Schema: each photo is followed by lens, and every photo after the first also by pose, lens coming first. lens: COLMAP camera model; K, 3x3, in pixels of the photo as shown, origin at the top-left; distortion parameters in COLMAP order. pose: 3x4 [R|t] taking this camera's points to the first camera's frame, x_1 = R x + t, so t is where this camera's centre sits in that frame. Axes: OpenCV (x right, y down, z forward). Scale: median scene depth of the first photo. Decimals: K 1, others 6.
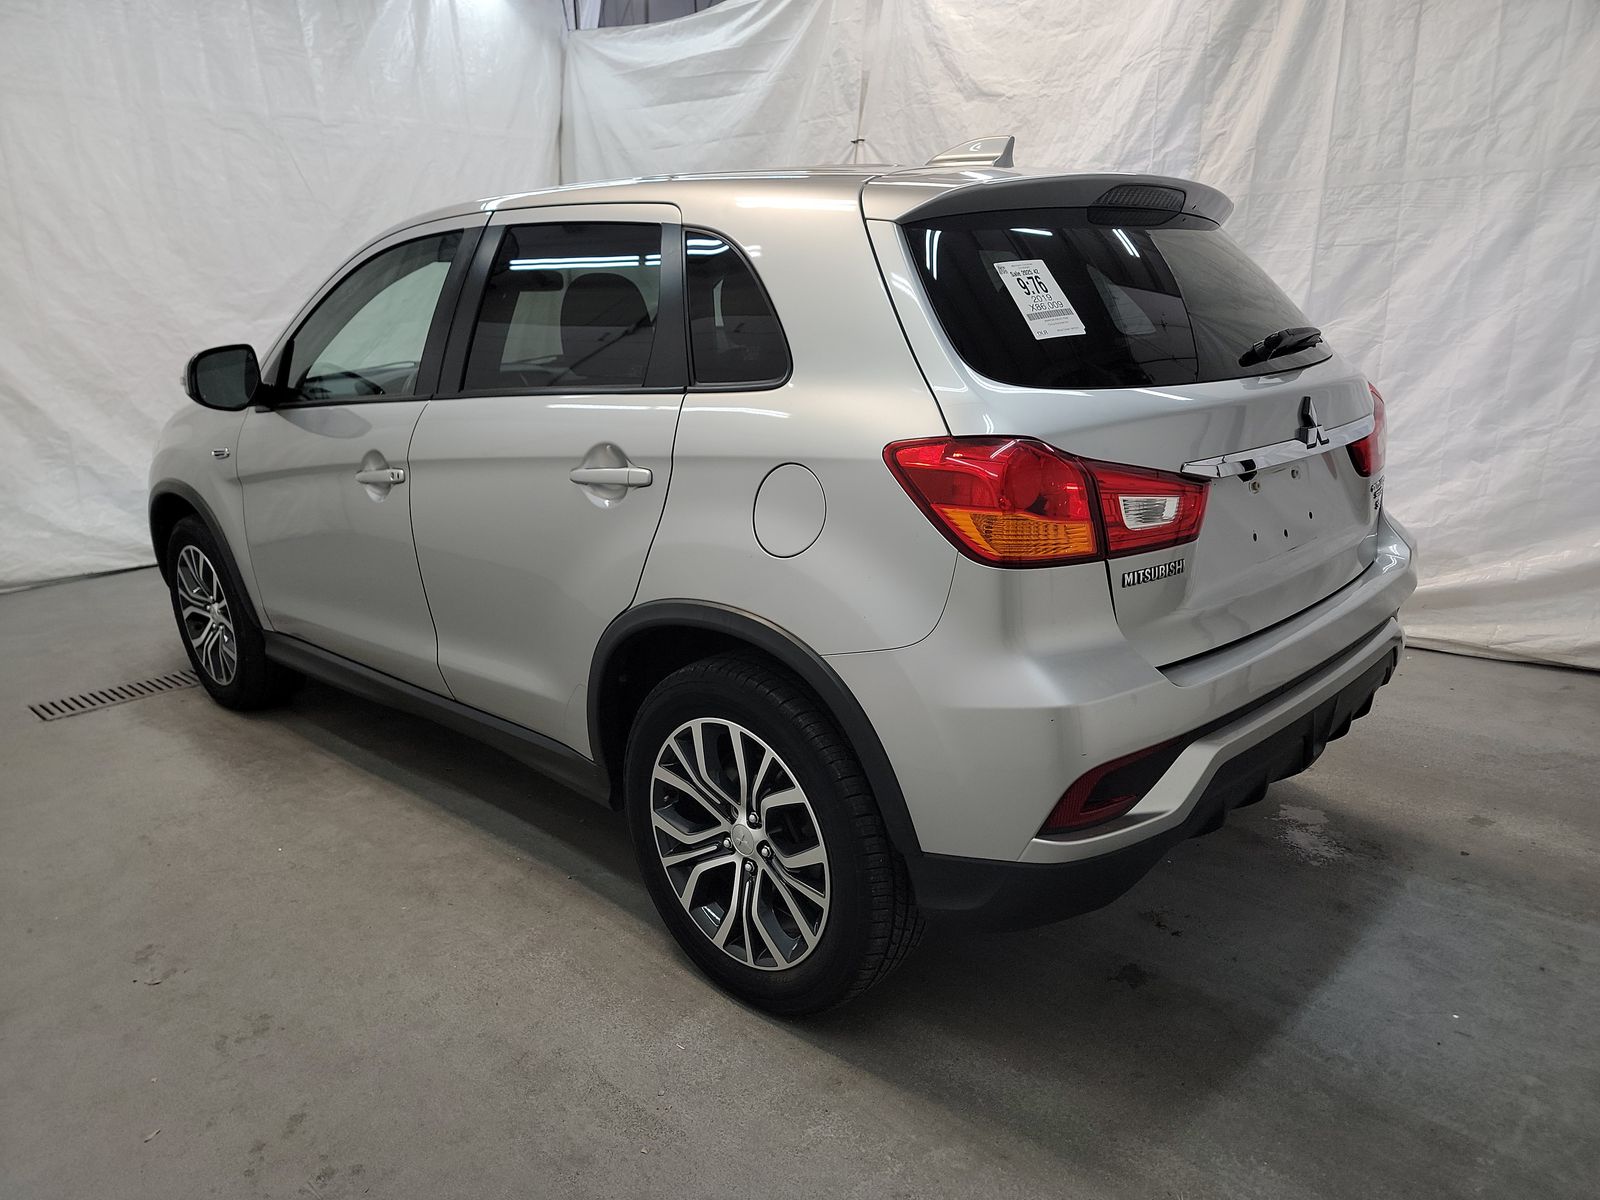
lens RADIAL K [[1111.0, 0, 792.5], [0, 1111.0, 614.7], [0, 0, 1]] dist [0.072492, -0.058270]
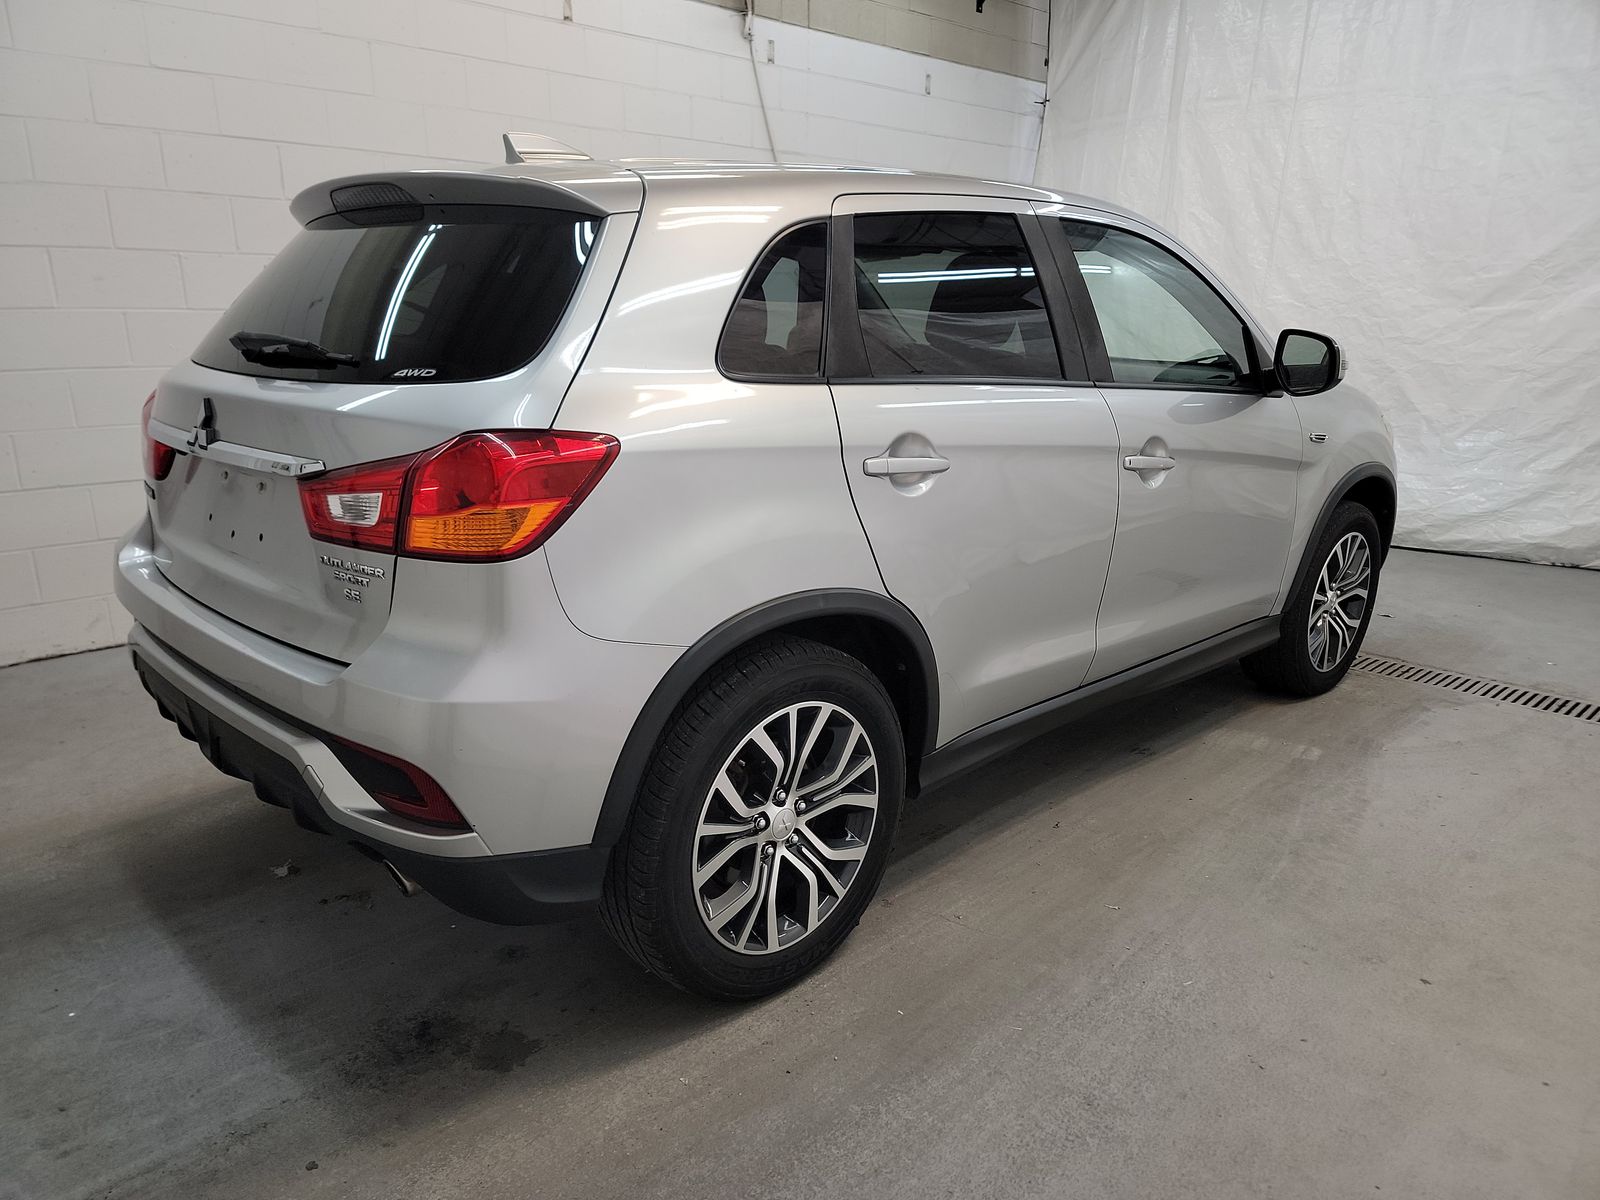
lens RADIAL K [[1111.0, 0, 792.5], [0, 1111.0, 614.7], [0, 0, 1]] dist [0.072492, -0.058270]
pose [[-0.023678, 0.295413, -0.955076, 0.860159], [-0.276940, 0.916018, 0.290198, -0.266212], [0.960595, 0.271370, 0.060123, 0.878156]]
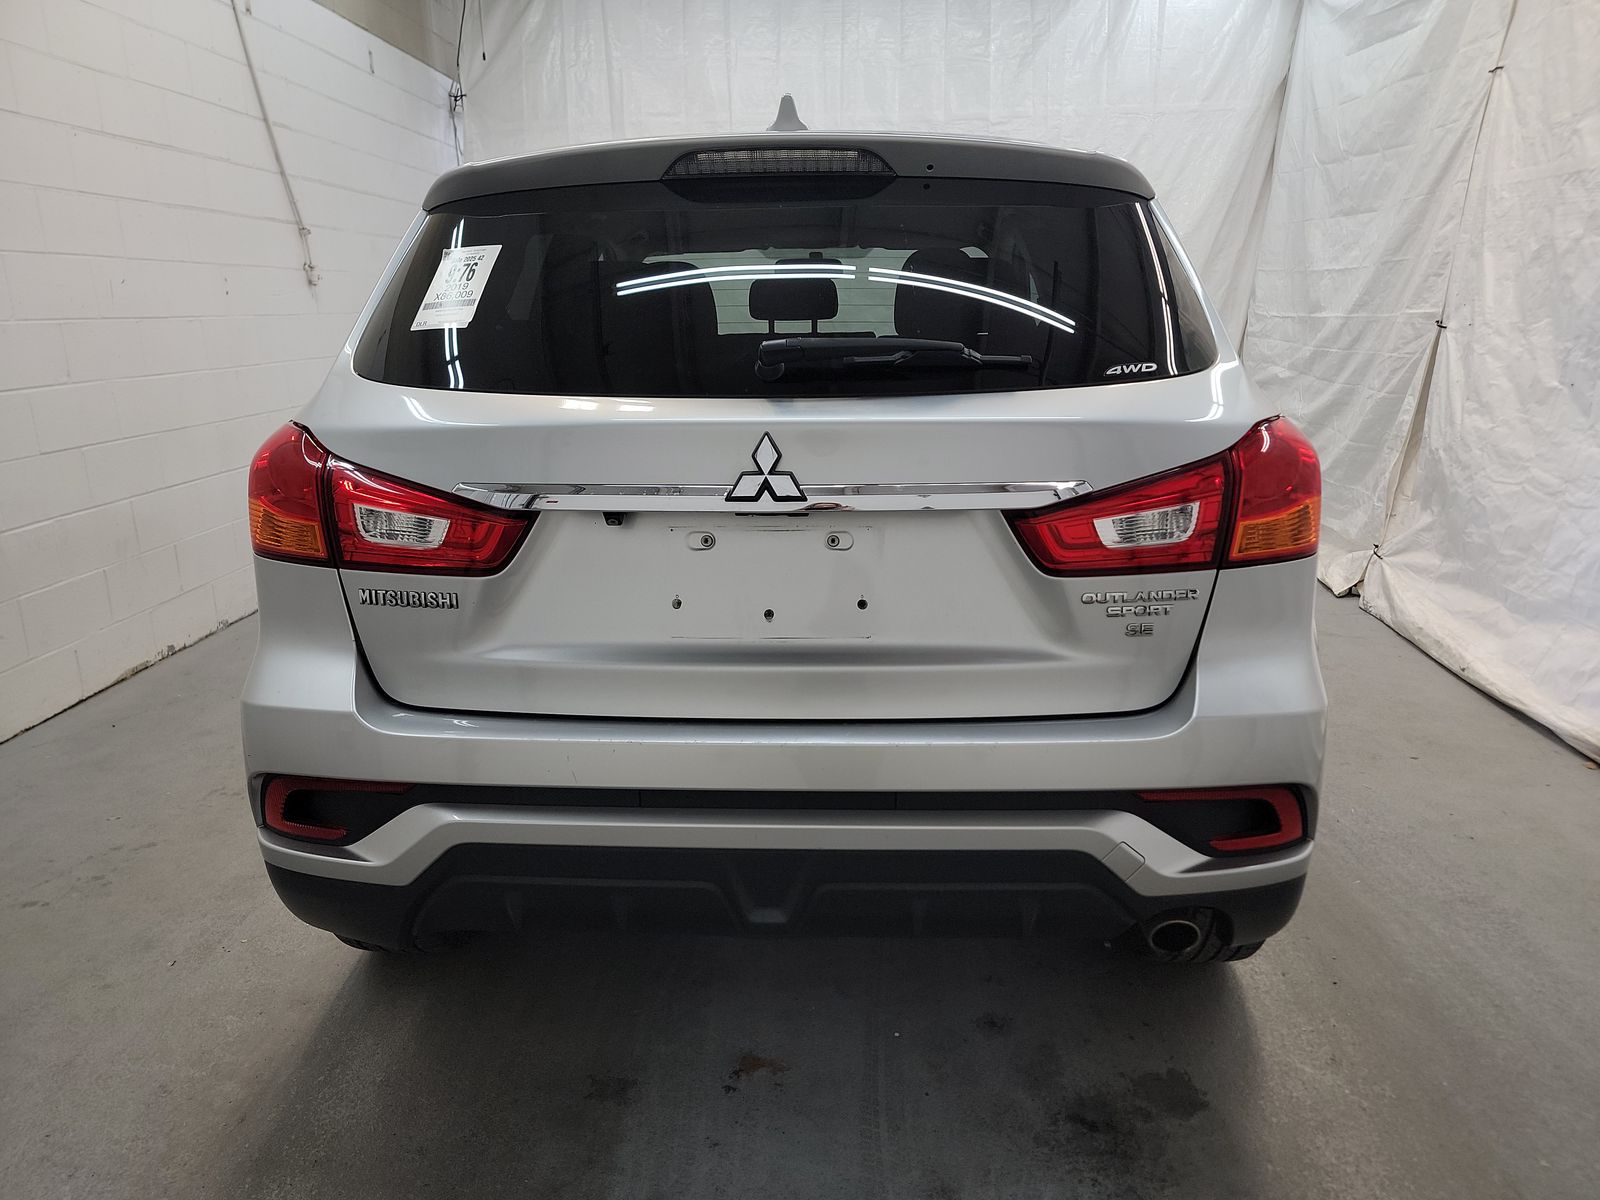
lens RADIAL K [[1111.0, 0, 792.5], [0, 1111.0, 614.7], [0, 0, 1]] dist [0.072492, -0.058270]
pose [[0.662132, 0.217011, -0.717278, 0.595341], [-0.208899, 0.972662, 0.101438, -0.091537], [0.719682, 0.082673, 0.689364, 0.311401]]
